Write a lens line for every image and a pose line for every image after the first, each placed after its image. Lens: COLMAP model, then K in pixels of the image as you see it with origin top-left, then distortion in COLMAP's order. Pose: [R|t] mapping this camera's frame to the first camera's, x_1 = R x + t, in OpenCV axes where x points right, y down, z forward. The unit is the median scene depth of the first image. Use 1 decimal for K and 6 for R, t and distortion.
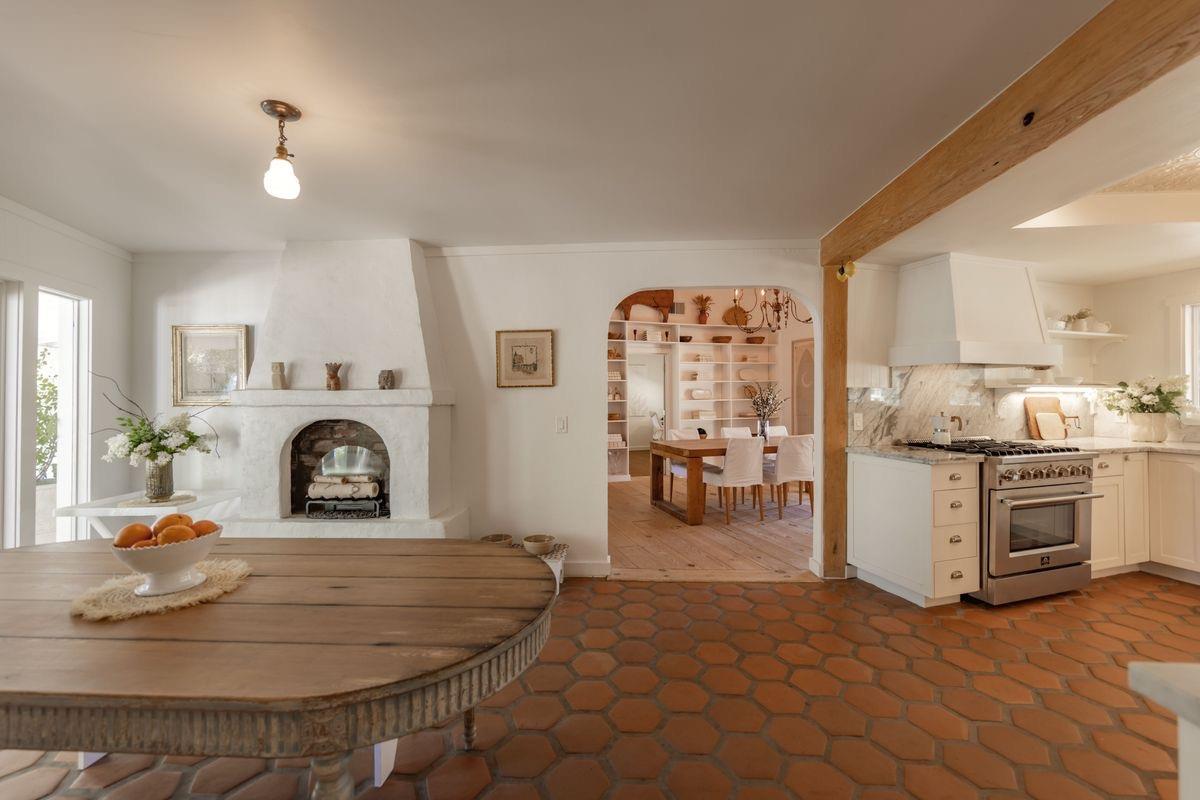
lens RADIAL K [[495.4, 0, 600.9], [0, 495.4, 390.6], [0, 0, 1]] dist [-0.000088, -0.000003]
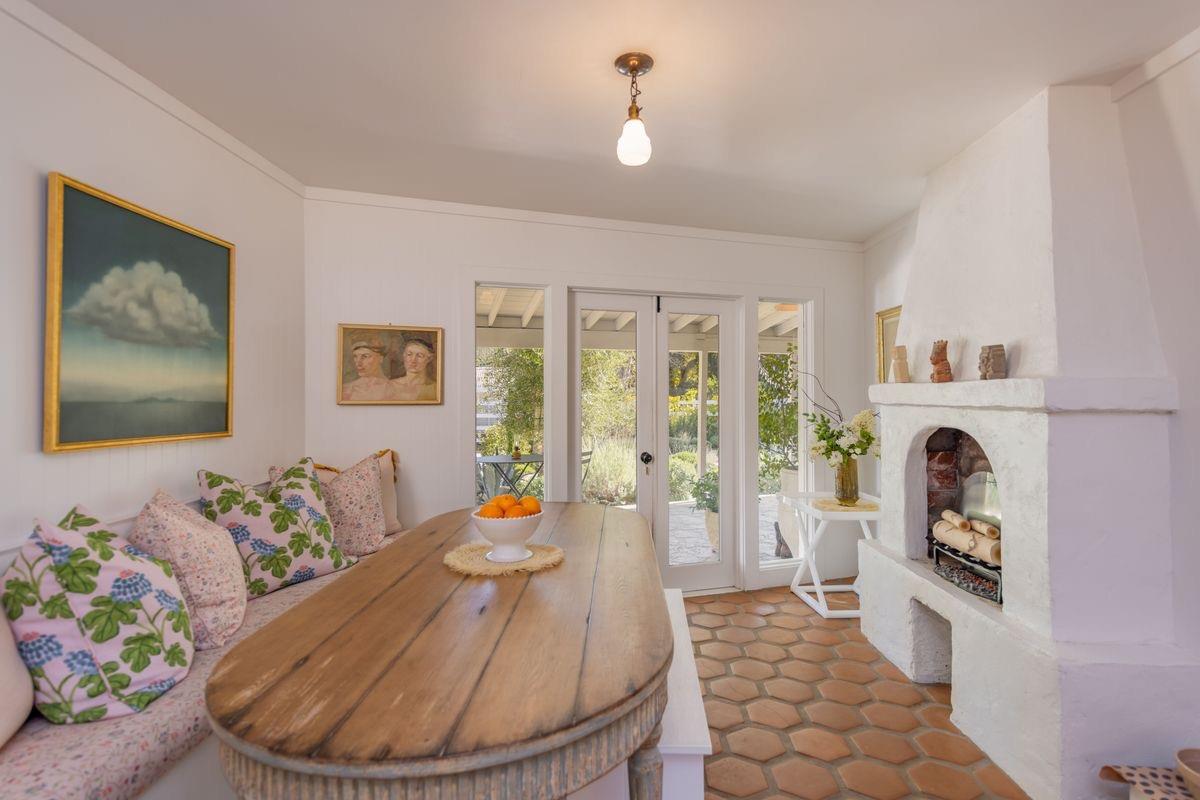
lens RADIAL K [[637.6, 0, 675.7], [0, 637.6, 391.2], [0, 0, 1]] dist [-0.001374, -0.000335]
pose [[0.015214, -0.000138, -0.999884, 0.175654], [0.012830, 0.999918, 0.000057, 0.003866], [0.999802, -0.012829, 0.015214, 0.386500]]
